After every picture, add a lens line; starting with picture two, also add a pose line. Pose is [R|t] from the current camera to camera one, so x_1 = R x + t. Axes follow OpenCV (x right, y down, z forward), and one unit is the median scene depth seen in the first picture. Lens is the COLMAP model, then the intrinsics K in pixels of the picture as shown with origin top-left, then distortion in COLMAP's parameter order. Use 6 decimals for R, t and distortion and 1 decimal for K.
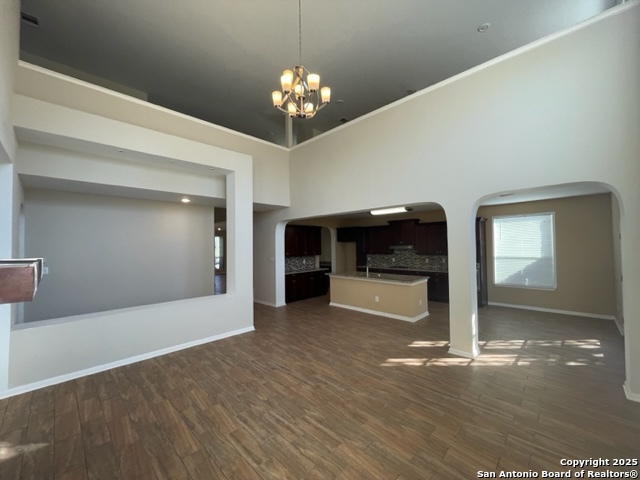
lens RADIAL K [[258.6, 0, 319.5], [0, 258.6, 241.6], [0, 0, 1]] dist [-0.003088, -0.000095]
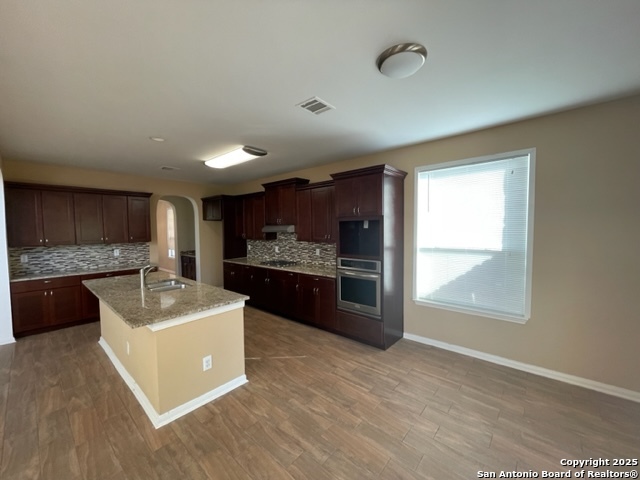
lens RADIAL K [[258.6, 0, 322.7], [0, 258.6, 239.8], [0, 0, 1]] dist [-0.003088, -0.000095]
pose [[0.997871, 0.001788, 0.065188, 0.501550], [-0.005483, 0.998384, 0.056560, 0.017919], [-0.064982, -0.056797, 0.996269, 0.552614]]
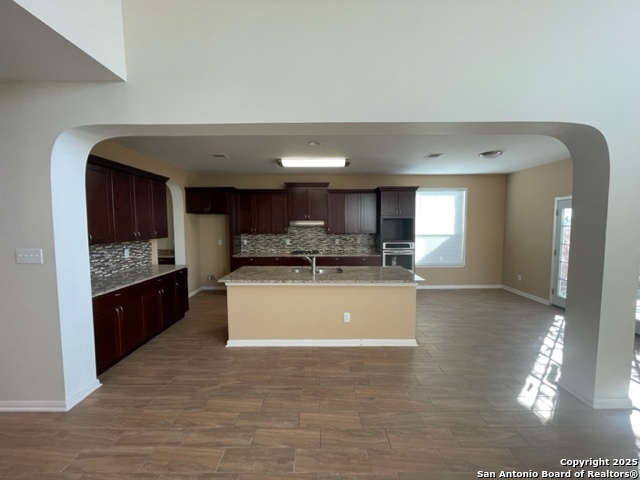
lens RADIAL K [[258.6, 0, 319.1], [0, 258.6, 239.5], [0, 0, 1]] dist [-0.003088, -0.000095]
pose [[0.712524, -0.030232, 0.700996, -0.182888], [-0.017123, 0.998025, 0.060447, 0.030341], [-0.701439, -0.055073, 0.710599, 0.654741]]
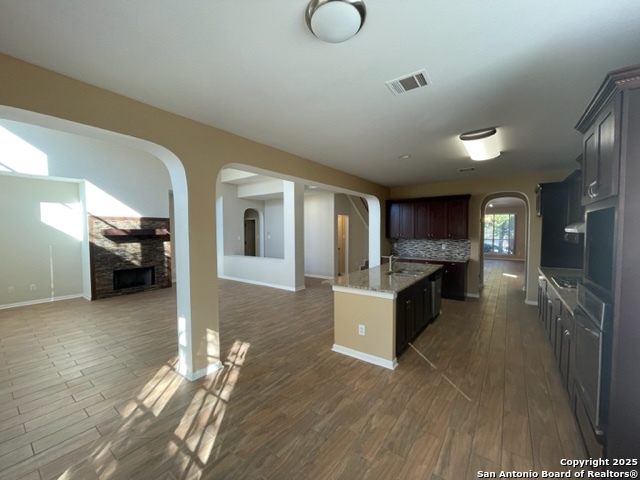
lens RADIAL K [[258.6, 0, 319.6], [0, 258.6, 238.8], [0, 0, 1]] dist [-0.003088, -0.000095]
pose [[0.140890, 0.047064, -0.988906, 0.825233], [0.017939, 0.998584, 0.050080, 0.018856], [0.989863, -0.024796, 0.139847, 0.780981]]
